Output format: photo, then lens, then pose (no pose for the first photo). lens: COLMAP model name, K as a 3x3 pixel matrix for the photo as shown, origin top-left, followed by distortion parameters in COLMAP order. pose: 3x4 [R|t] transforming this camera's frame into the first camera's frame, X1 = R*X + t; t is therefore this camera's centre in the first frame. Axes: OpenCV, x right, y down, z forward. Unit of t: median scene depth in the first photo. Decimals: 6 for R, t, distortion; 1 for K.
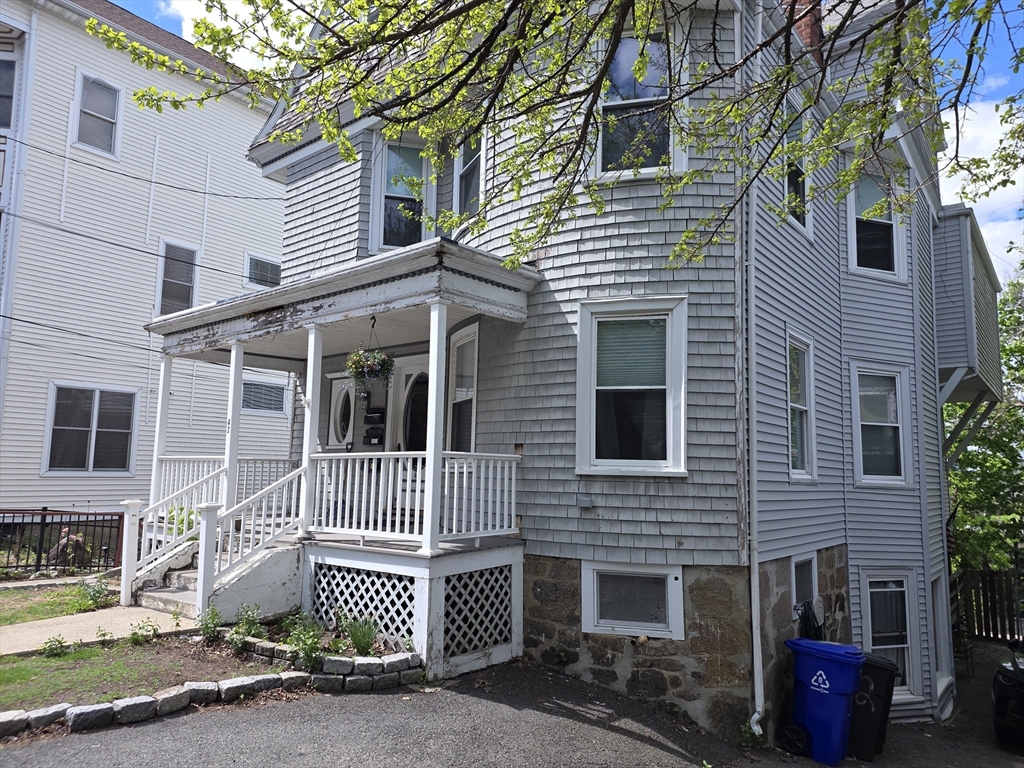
lens RADIAL K [[678.3, 0, 513.1], [0, 678.3, 392.4], [0, 0, 1]] dist [0.067936, -0.030078]
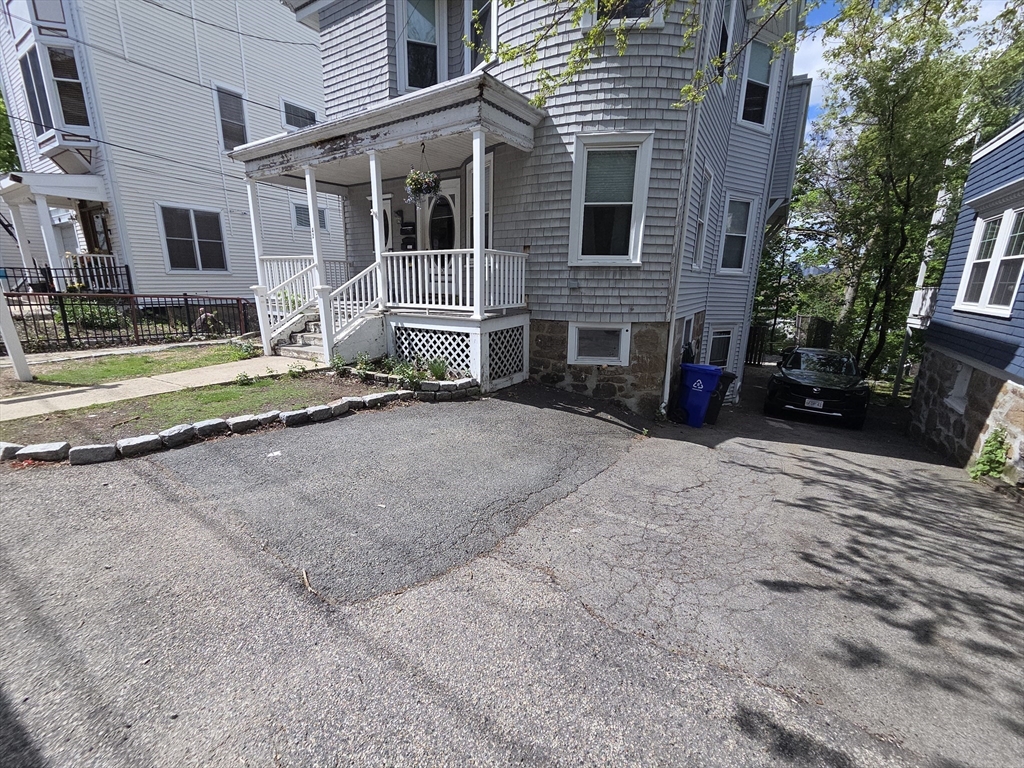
lens RADIAL K [[420.3, 0, 507.0], [0, 420.3, 379.9], [0, 0, 1]] dist [0.005494, -0.003133]
pose [[0.993654, -0.034187, 0.107162, -0.149789], [-0.005355, 0.937236, 0.348654, 0.033909], [-0.112355, -0.347015, 0.931105, 0.061158]]
